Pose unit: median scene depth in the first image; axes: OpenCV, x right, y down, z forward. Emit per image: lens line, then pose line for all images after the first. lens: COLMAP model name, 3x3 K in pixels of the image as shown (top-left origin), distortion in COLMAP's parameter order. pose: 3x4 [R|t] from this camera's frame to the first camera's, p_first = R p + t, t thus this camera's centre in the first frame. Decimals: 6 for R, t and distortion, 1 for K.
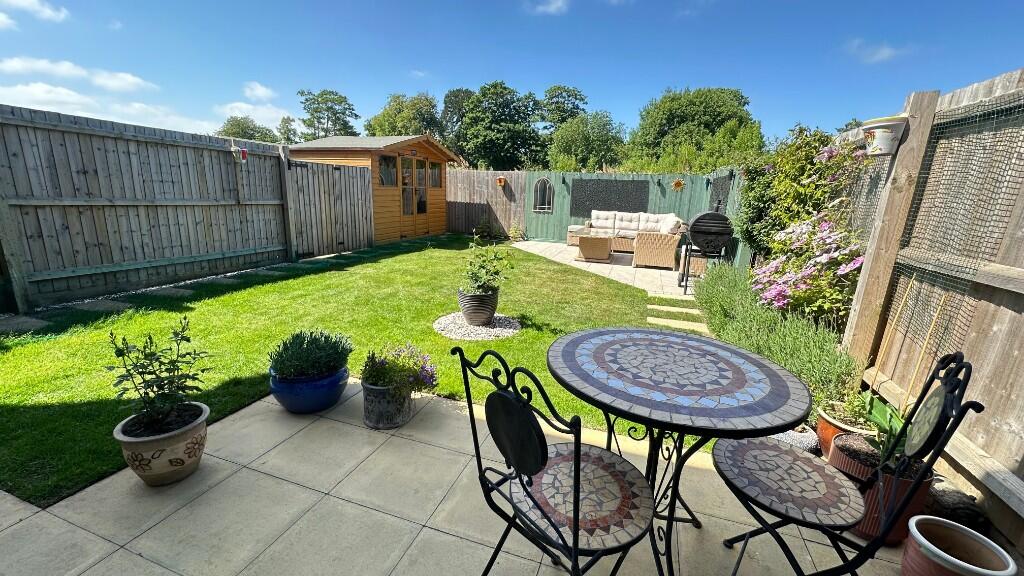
lens RADIAL K [[409.7, 0, 512.0], [0, 409.7, 288.0], [0, 0, 1]] dist [-0.002132, -0.000032]
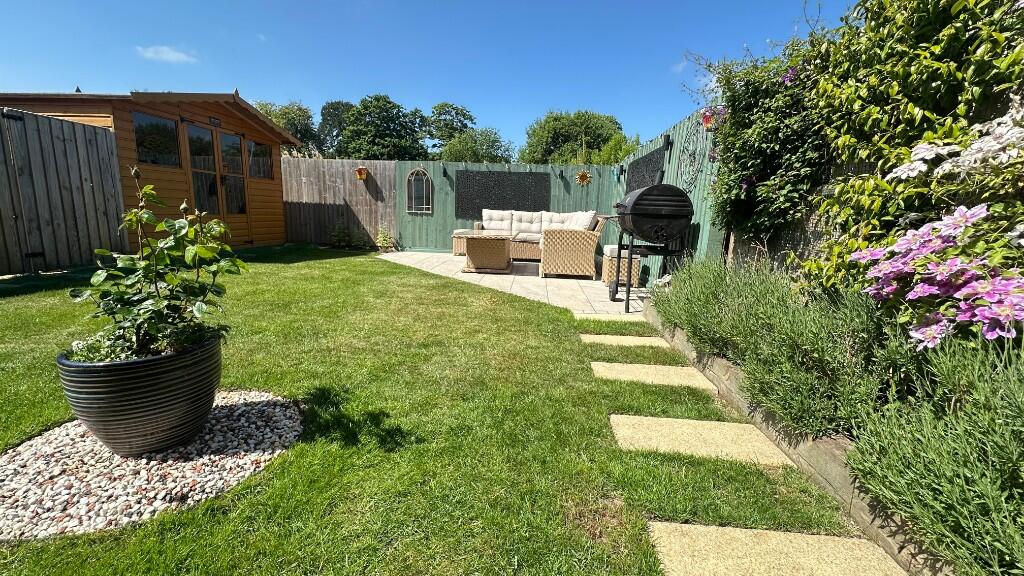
lens RADIAL K [[409.7, 0, 512.0], [0, 409.7, 288.0], [0, 0, 1]] dist [-0.002132, -0.000032]
pose [[0.968174, -0.045959, 0.246024, 0.050452], [0.057843, 0.997471, -0.041292, -0.004022], [-0.243504, 0.054208, 0.968384, 0.239085]]
